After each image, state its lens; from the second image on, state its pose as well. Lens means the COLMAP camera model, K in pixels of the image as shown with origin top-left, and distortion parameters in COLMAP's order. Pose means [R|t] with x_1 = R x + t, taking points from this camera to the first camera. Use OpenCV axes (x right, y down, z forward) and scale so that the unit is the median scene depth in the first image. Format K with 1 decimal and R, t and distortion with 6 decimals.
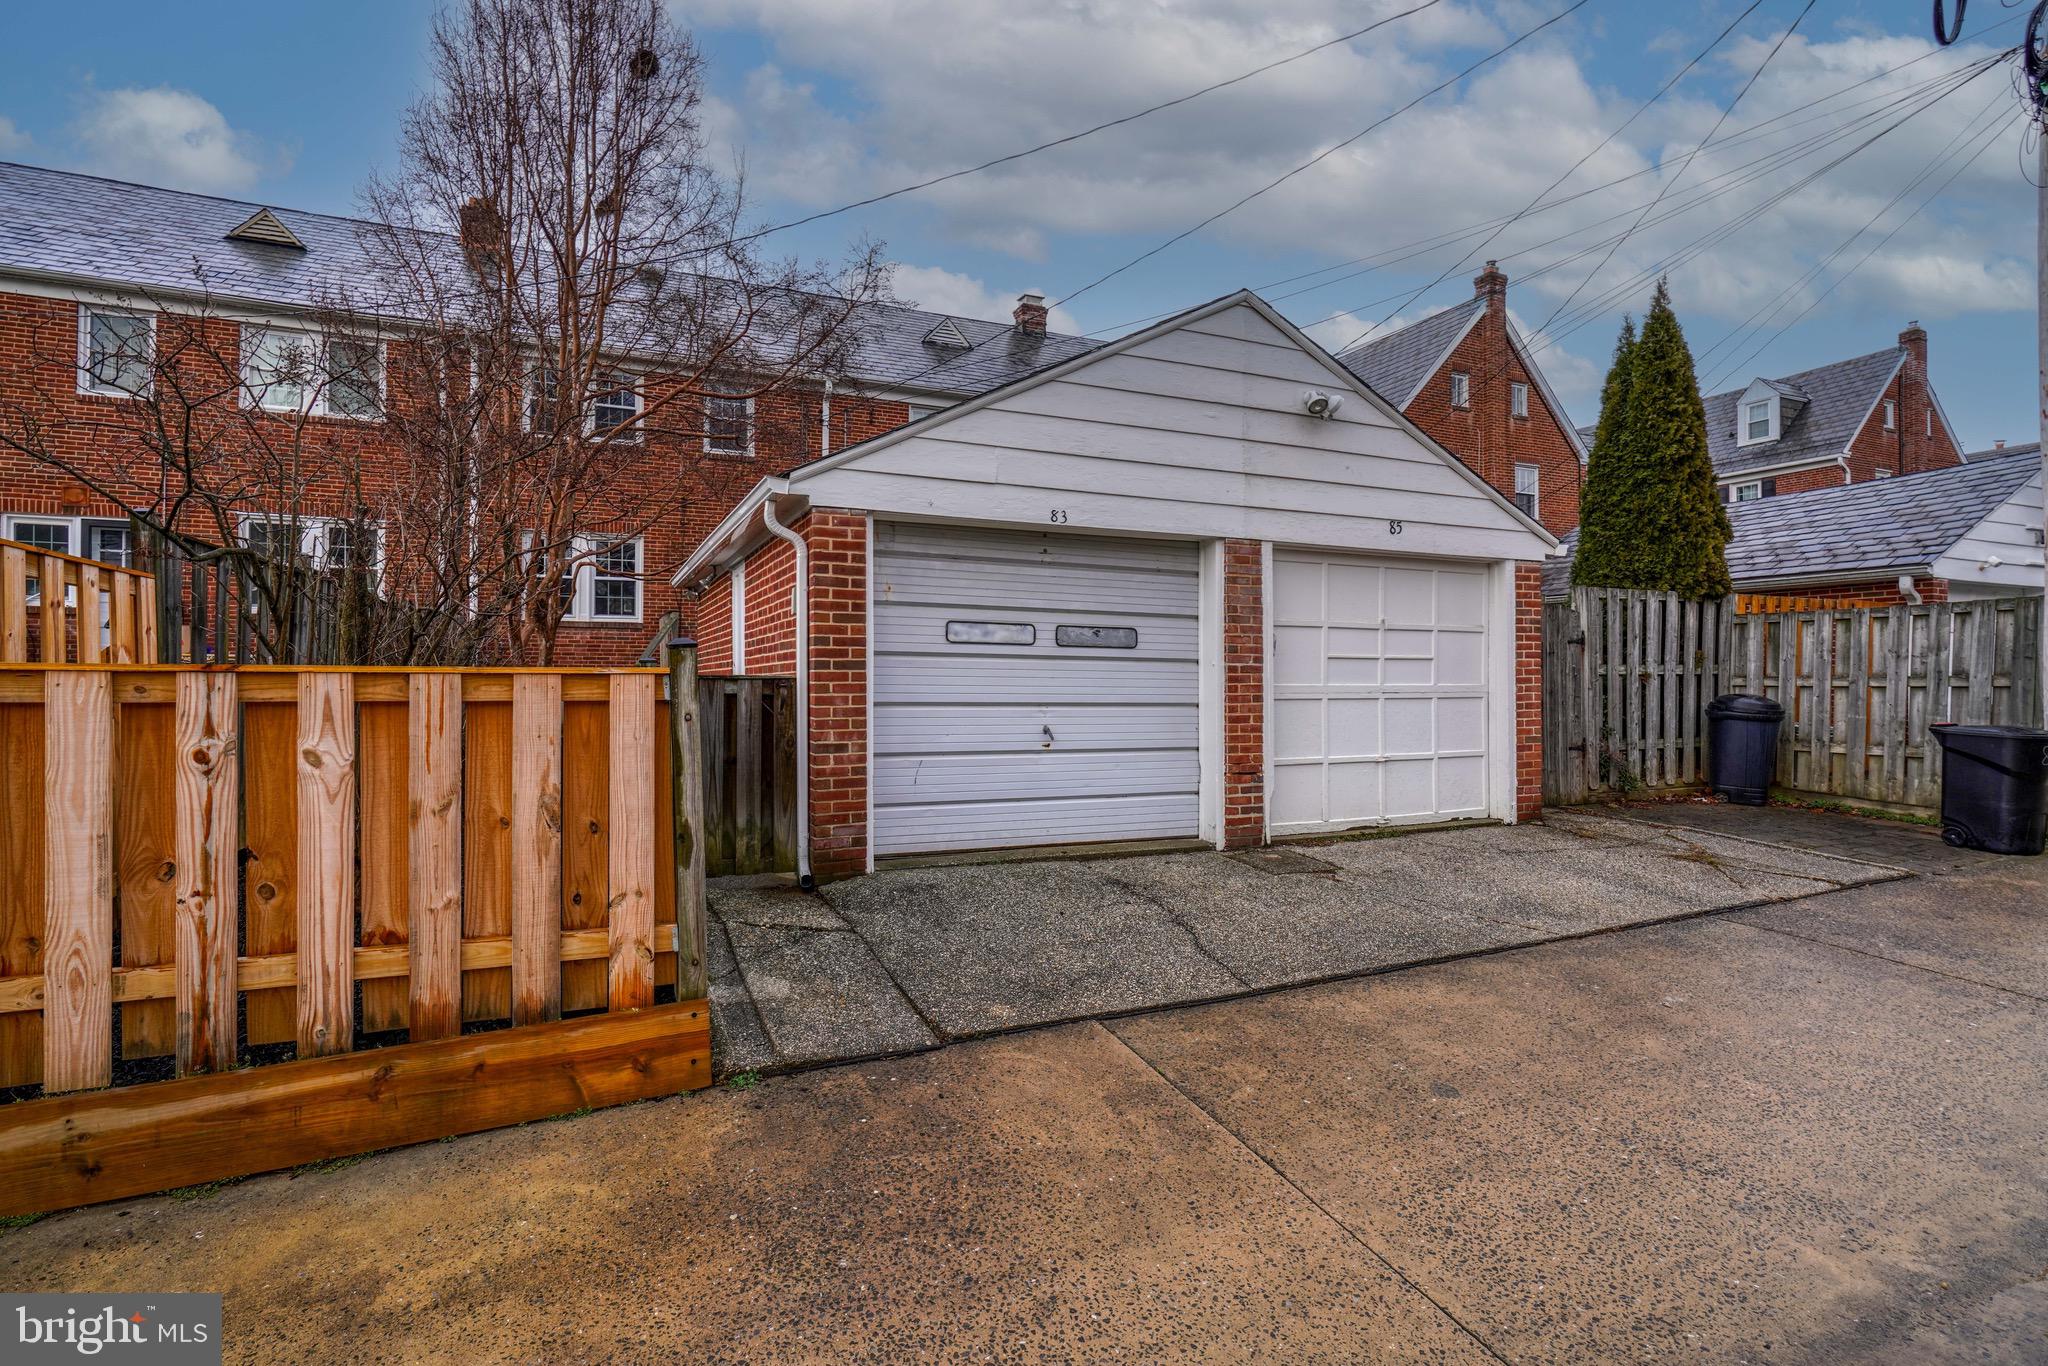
lens RADIAL K [[1051.8, 0, 1017.7], [0, 1051.8, 658.4], [0, 0, 1]] dist [-0.016536, 0.007068]
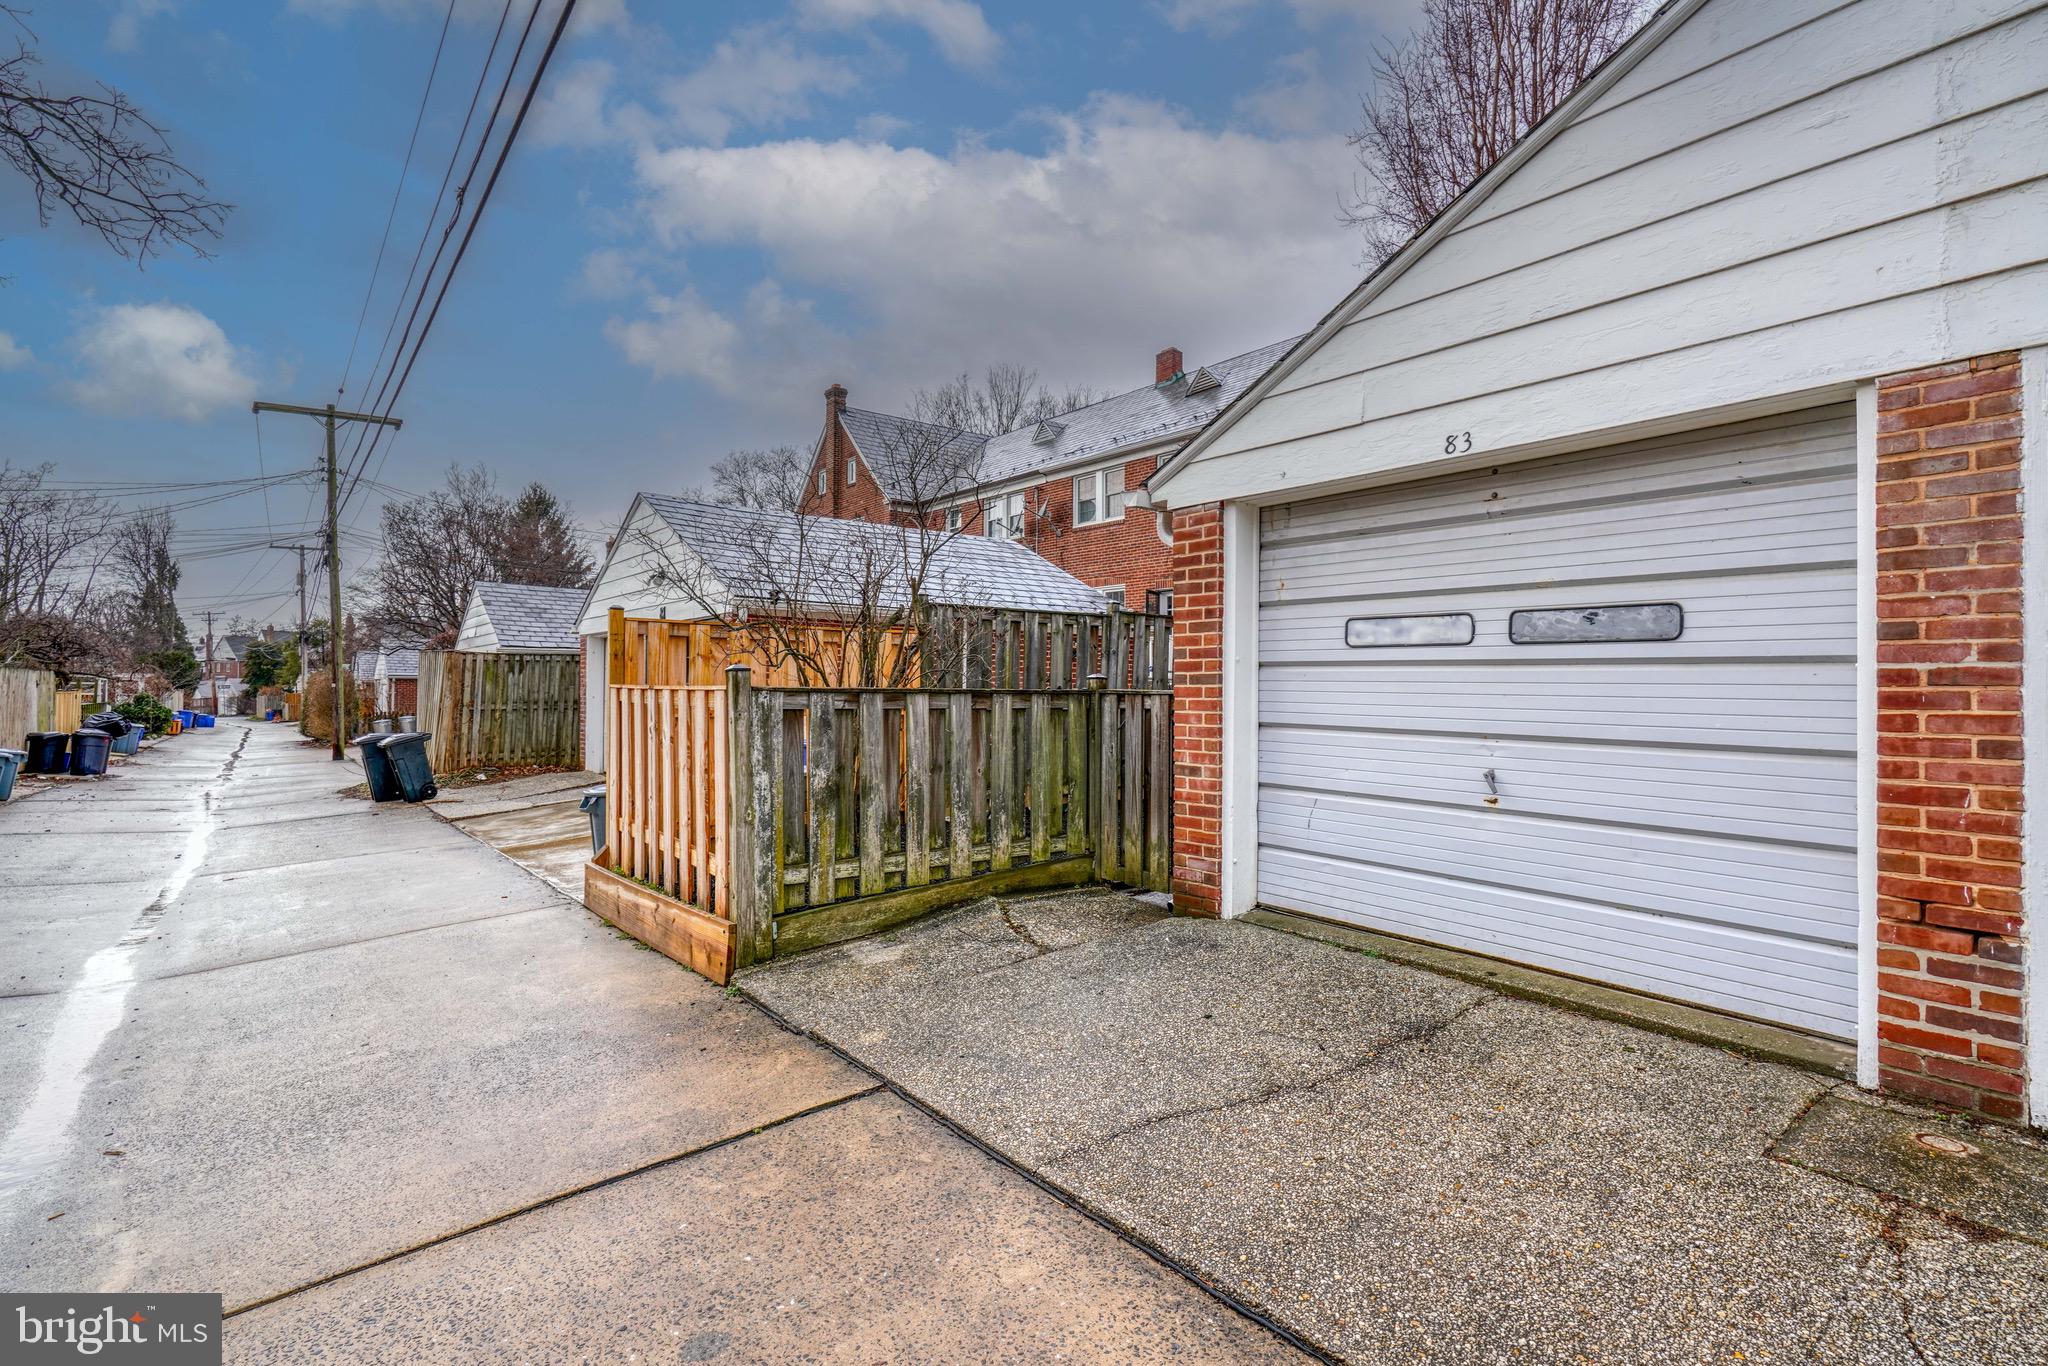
lens RADIAL K [[1051.8, 0, 1017.7], [0, 1051.8, 658.4], [0, 0, 1]] dist [-0.016536, 0.007068]
pose [[0.153282, -0.027144, -0.987810, 0.625579], [0.019453, 0.999512, -0.024447, 0.006567], [0.987991, -0.015468, 0.153735, 0.633724]]
